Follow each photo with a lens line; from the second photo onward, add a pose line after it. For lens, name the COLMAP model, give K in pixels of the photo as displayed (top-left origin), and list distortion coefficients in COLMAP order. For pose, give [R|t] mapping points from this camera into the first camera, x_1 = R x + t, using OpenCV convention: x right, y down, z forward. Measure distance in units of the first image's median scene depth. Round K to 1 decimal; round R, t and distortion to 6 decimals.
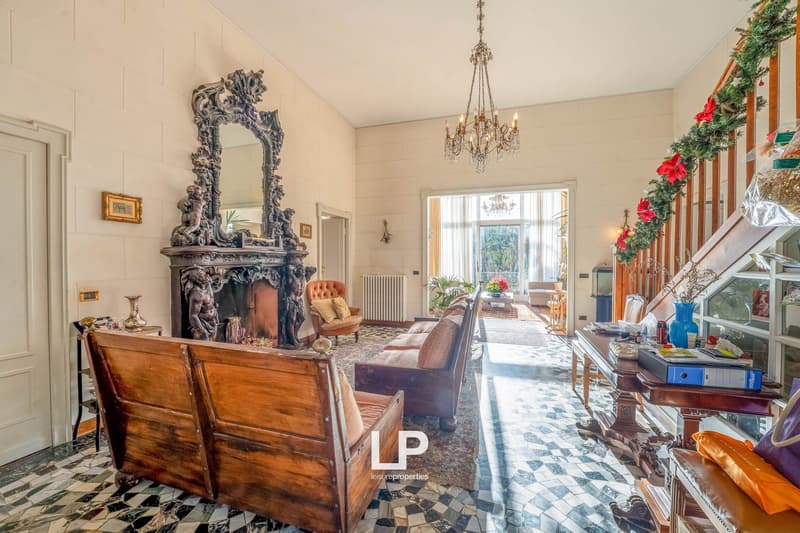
lens RADIAL K [[334.3, 0, 399.9], [0, 334.3, 265.7], [0, 0, 1]] dist [-0.022675, 0.001007]
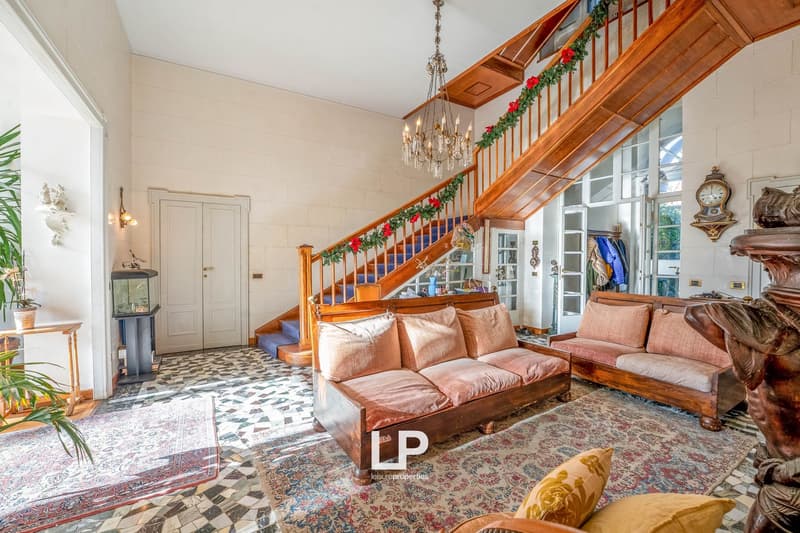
lens RADIAL K [[334.3, 0, 399.9], [0, 334.3, 265.7], [0, 0, 1]] dist [-0.022675, 0.001007]
pose [[-0.752935, -0.015176, 0.657920, -0.262233], [0.007573, 0.999468, 0.031720, -0.030907], [-0.658052, 0.028865, -0.752419, 1.377262]]
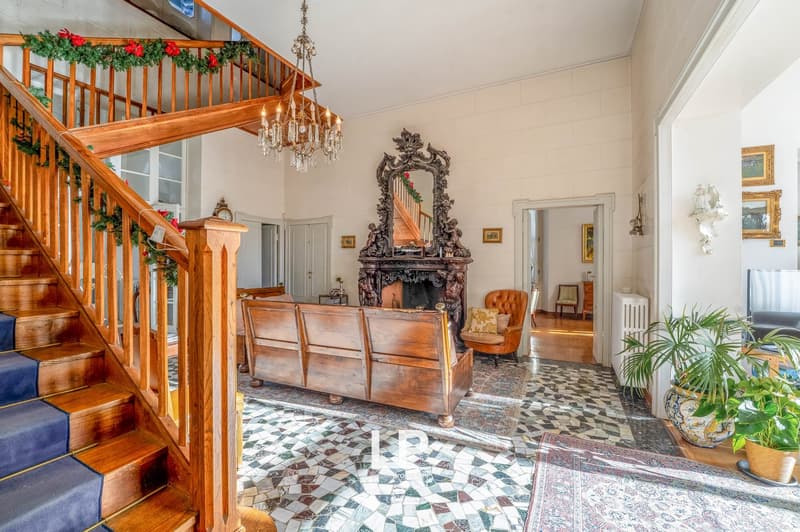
lens RADIAL K [[334.3, 0, 399.9], [0, 334.3, 265.2], [0, 0, 1]] dist [-0.022675, 0.001007]
pose [[-0.161698, 0.006048, -0.986822, 0.826746], [-0.018287, 0.999791, 0.009124, -0.026990], [0.986671, 0.019521, -0.161553, 1.049931]]
